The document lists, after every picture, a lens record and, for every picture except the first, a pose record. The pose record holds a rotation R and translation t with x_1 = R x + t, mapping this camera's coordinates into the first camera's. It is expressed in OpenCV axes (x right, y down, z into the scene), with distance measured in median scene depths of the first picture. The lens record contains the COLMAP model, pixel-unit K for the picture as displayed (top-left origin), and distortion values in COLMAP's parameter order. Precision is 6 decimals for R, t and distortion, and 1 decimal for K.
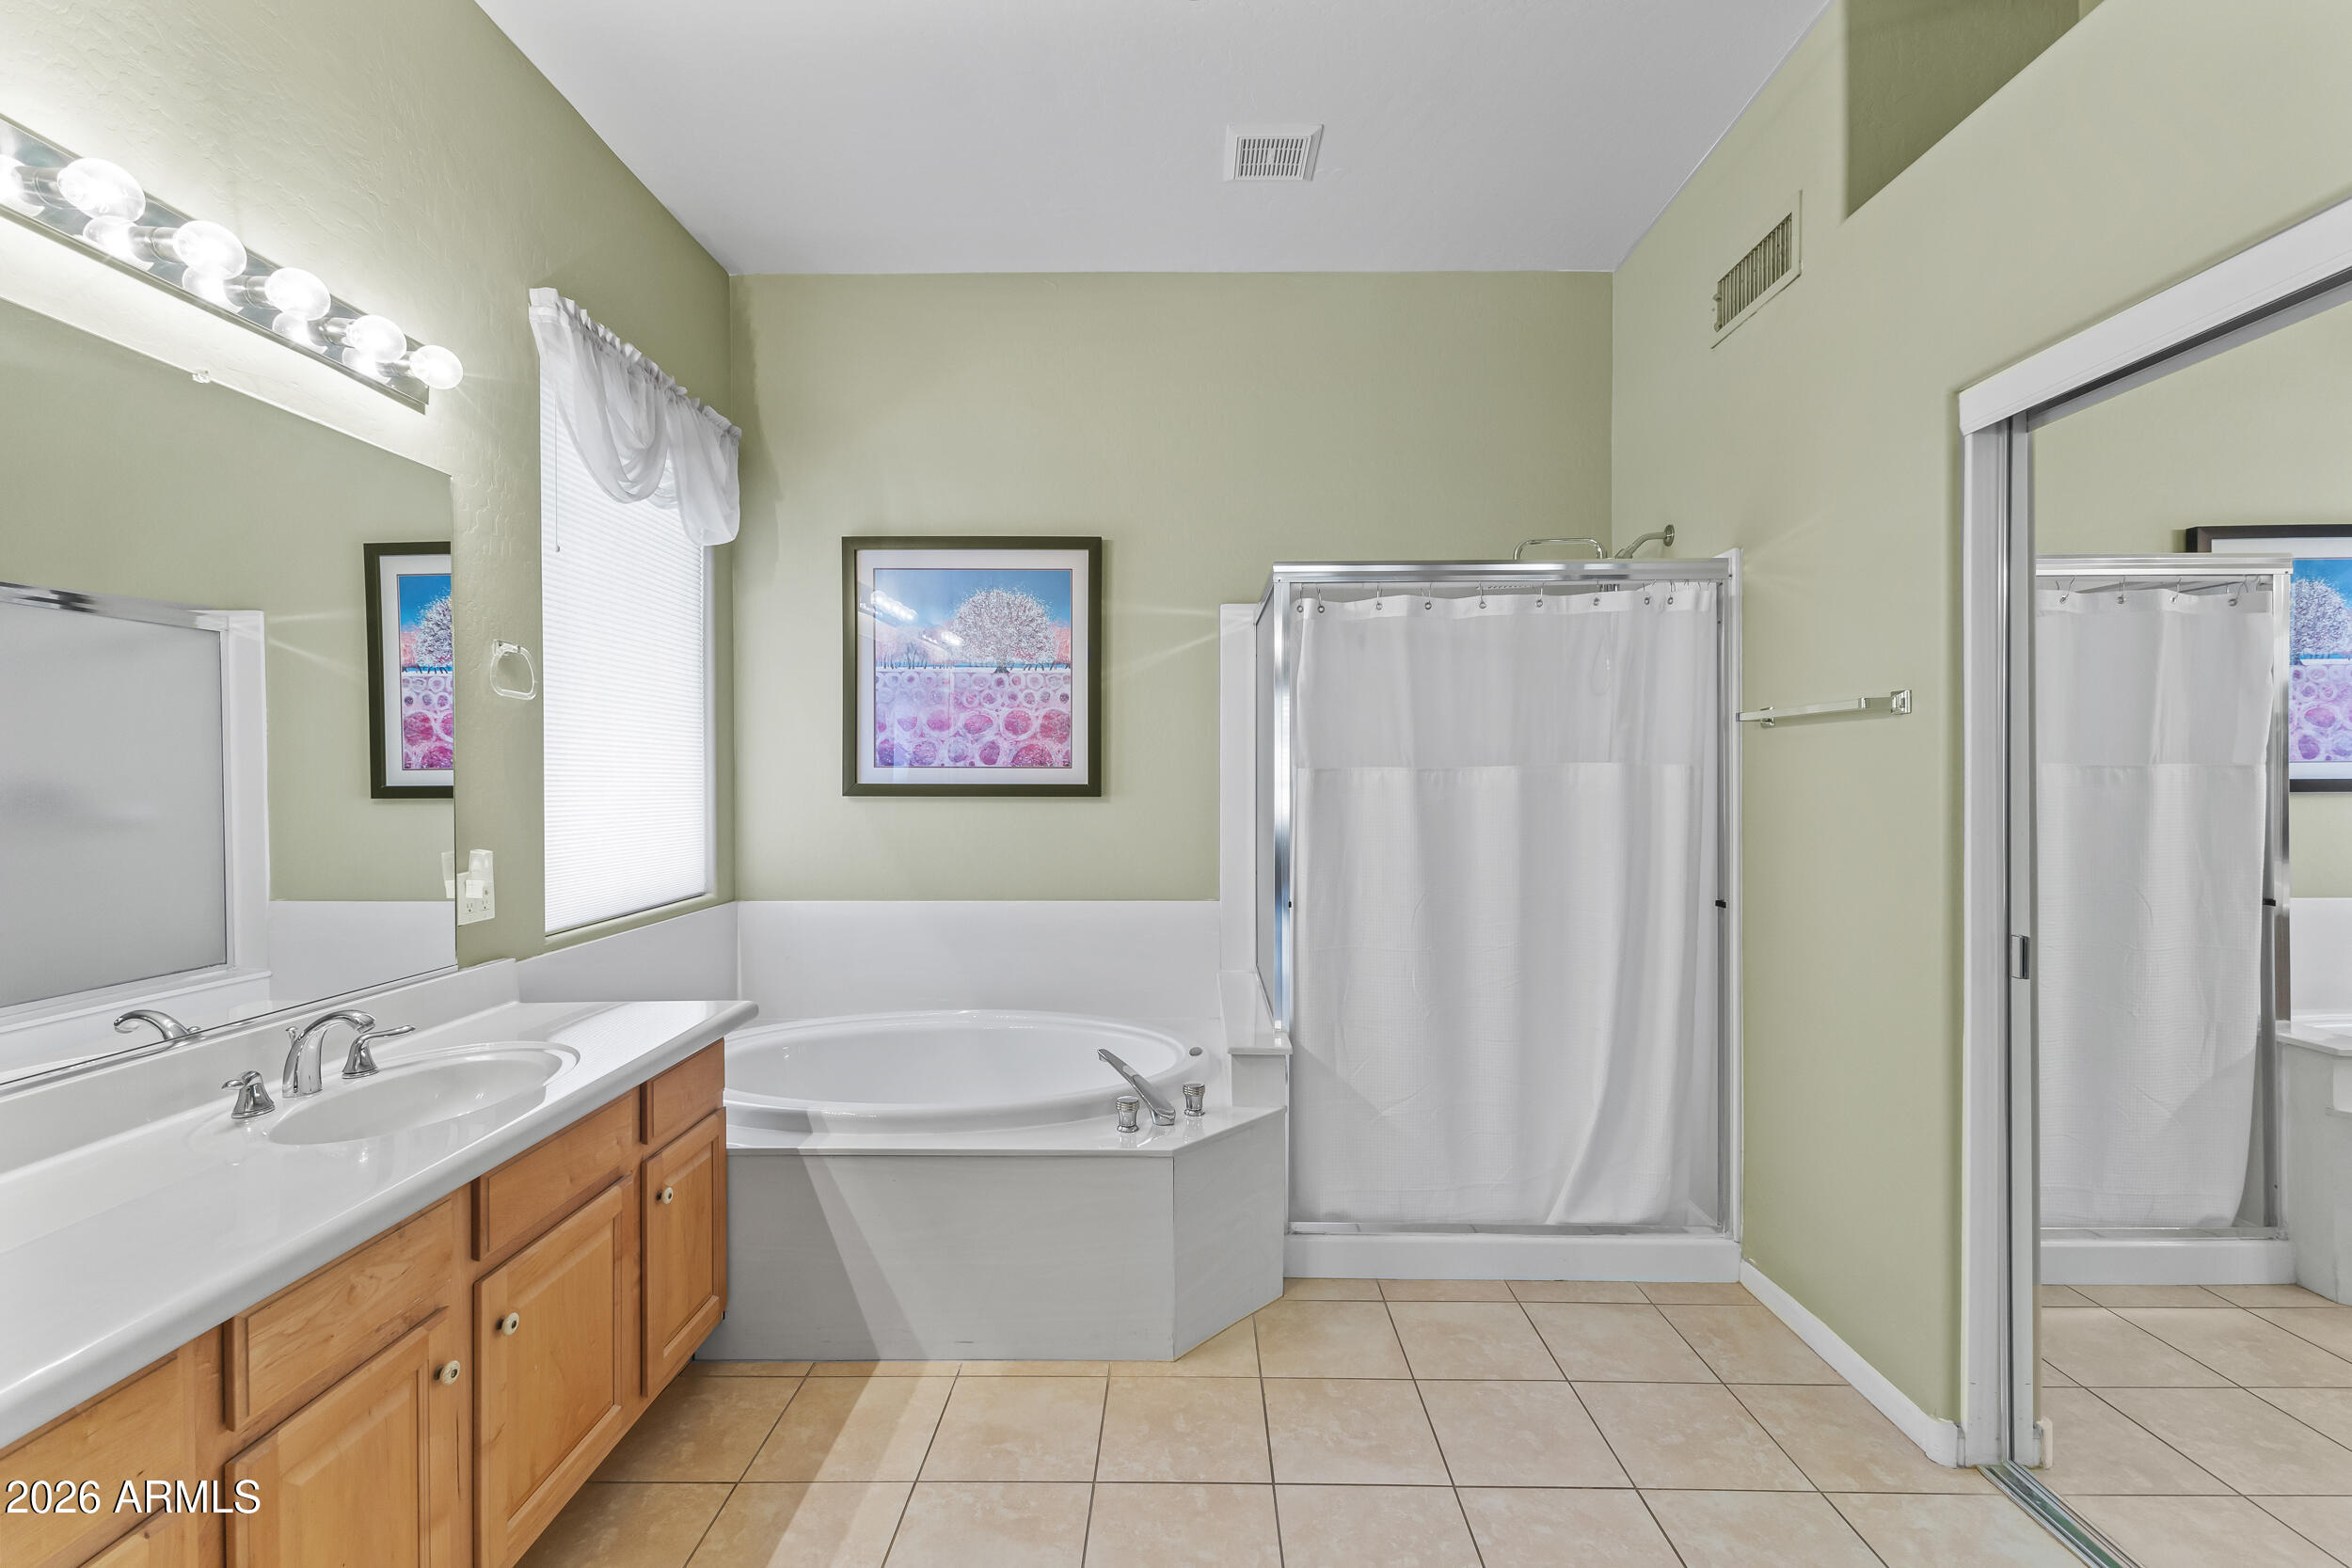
lens RADIAL K [[1009.0, 0, 1178.4], [0, 1009.0, 779.9], [0, 0, 1]] dist [0.007879, 0.000430]
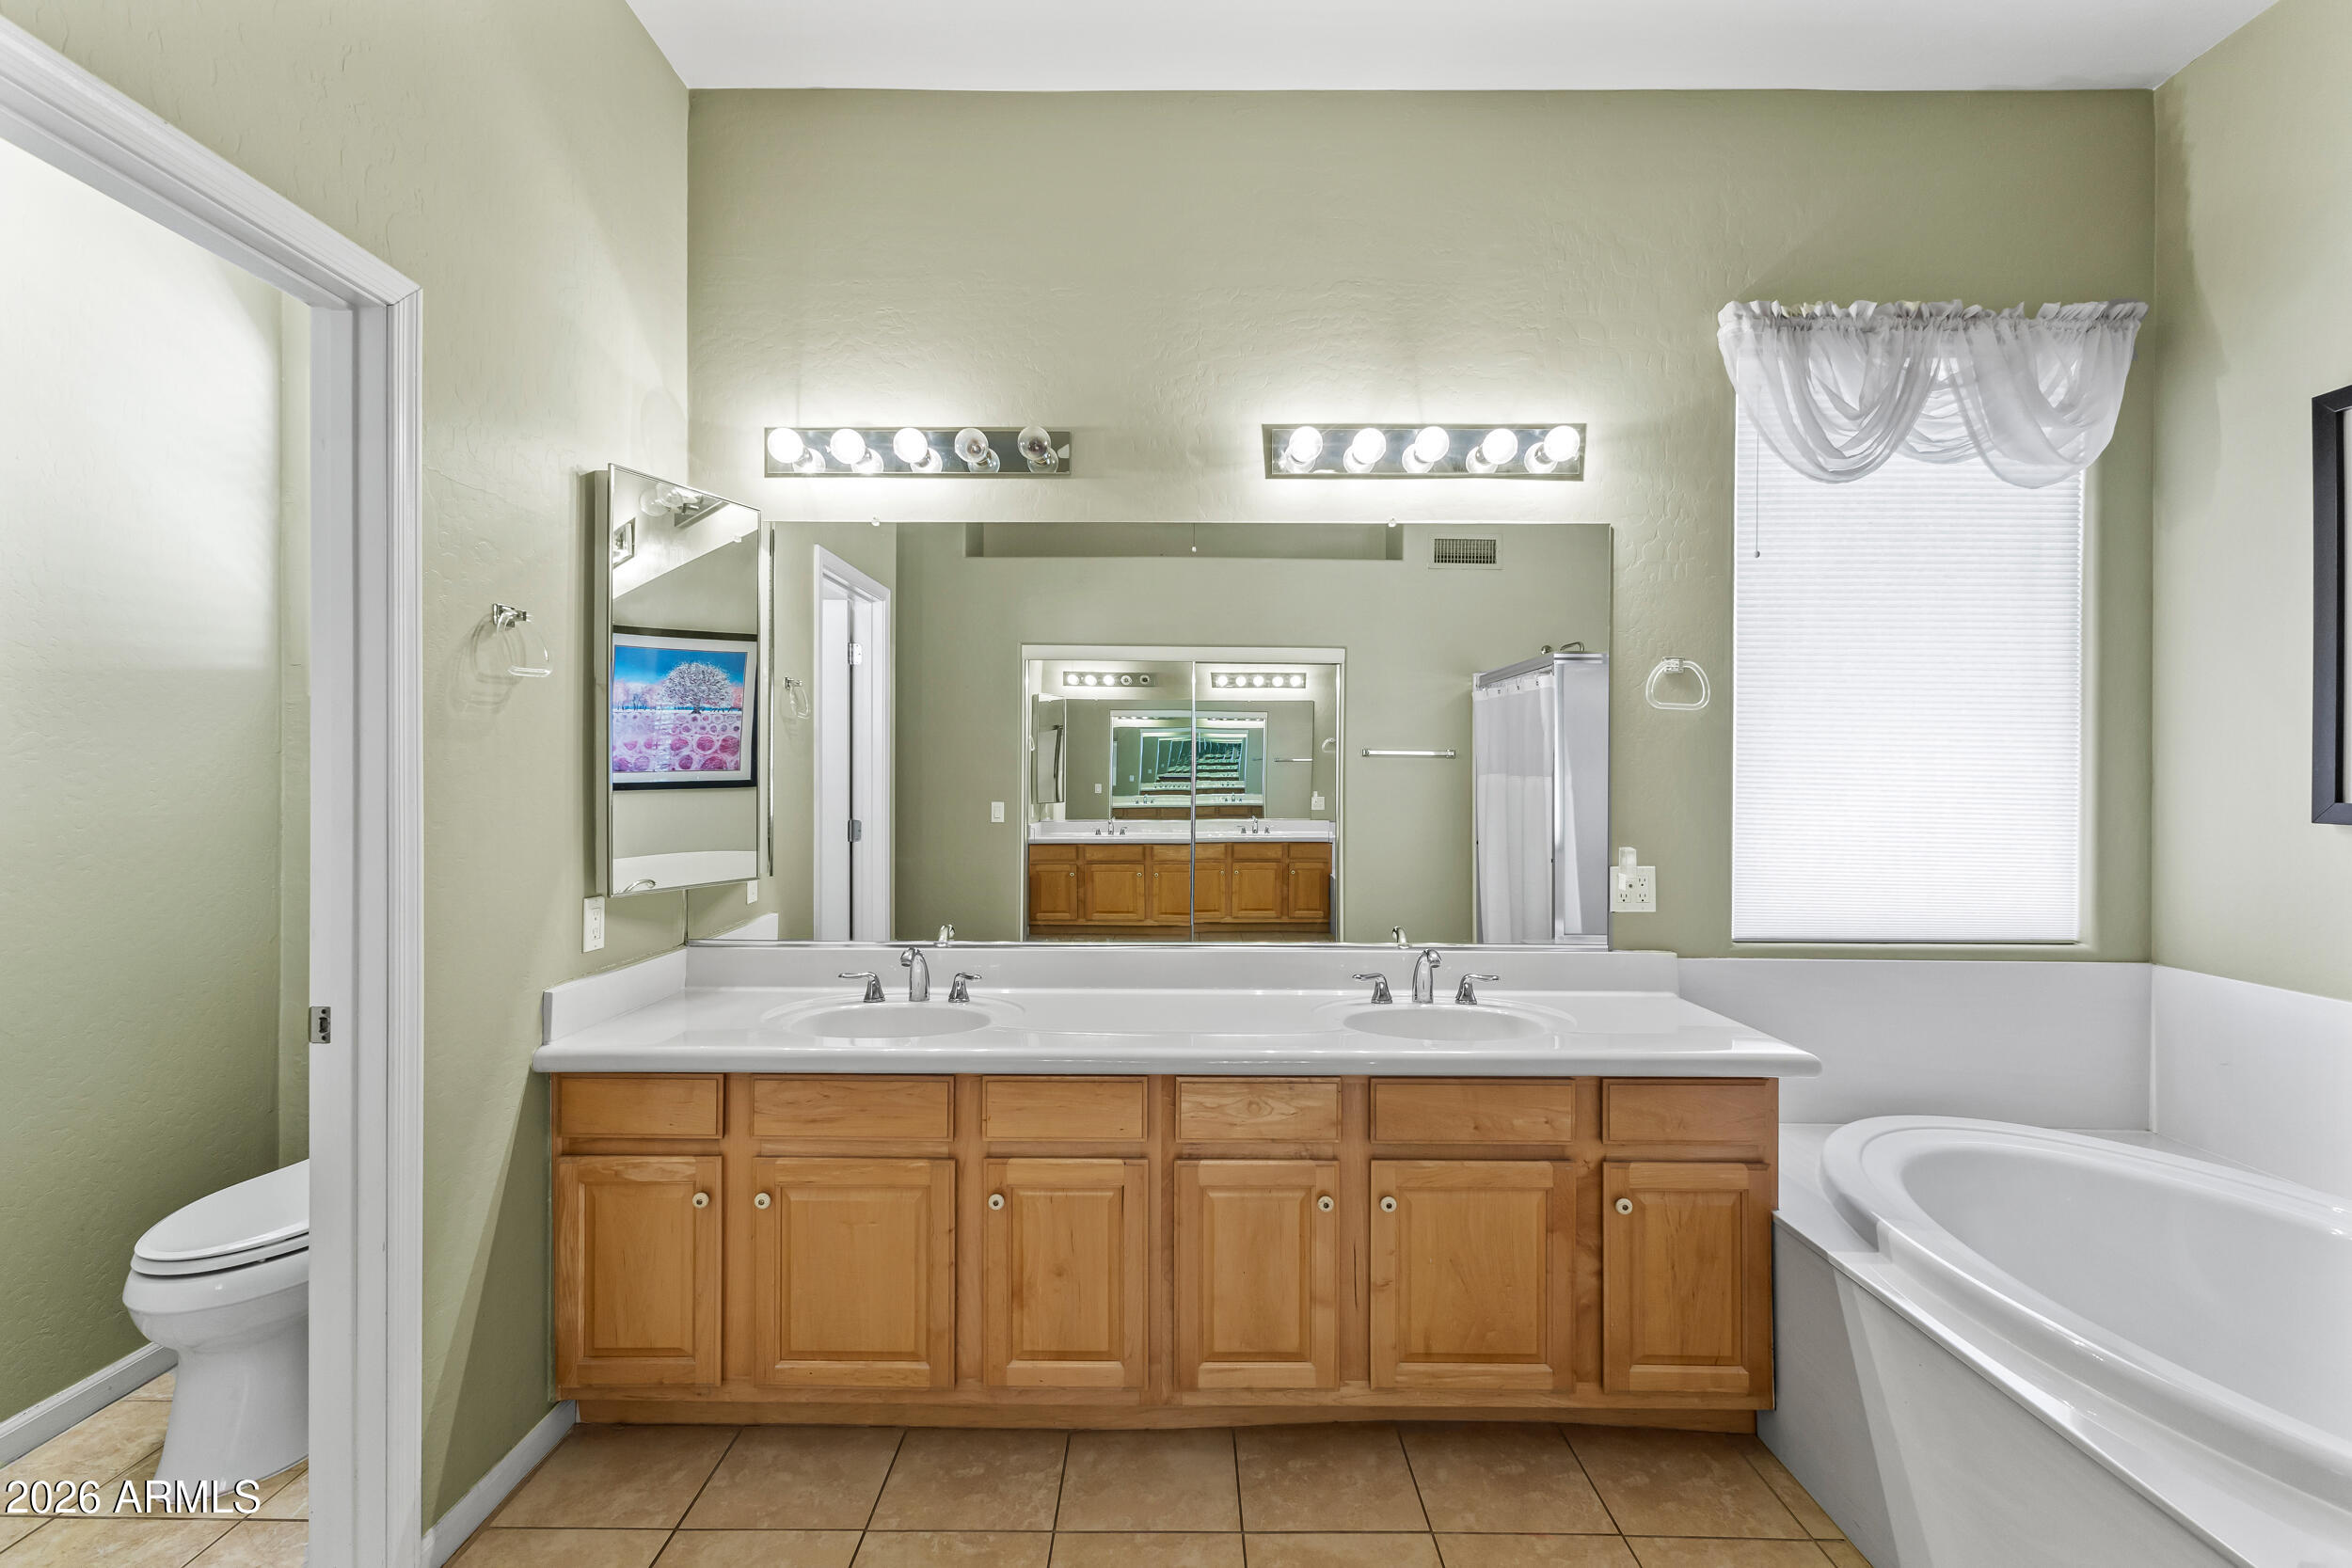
lens RADIAL K [[979.8, 0, 1176.0], [0, 979.8, 784.0], [0, 0, 1]] dist [0.003573, -0.000185]
pose [[0.005058, 0.009763, -0.999940, 0.440017], [-0.014824, 0.999843, 0.009687, -0.005330], [0.999877, 0.014774, 0.005202, 0.540233]]
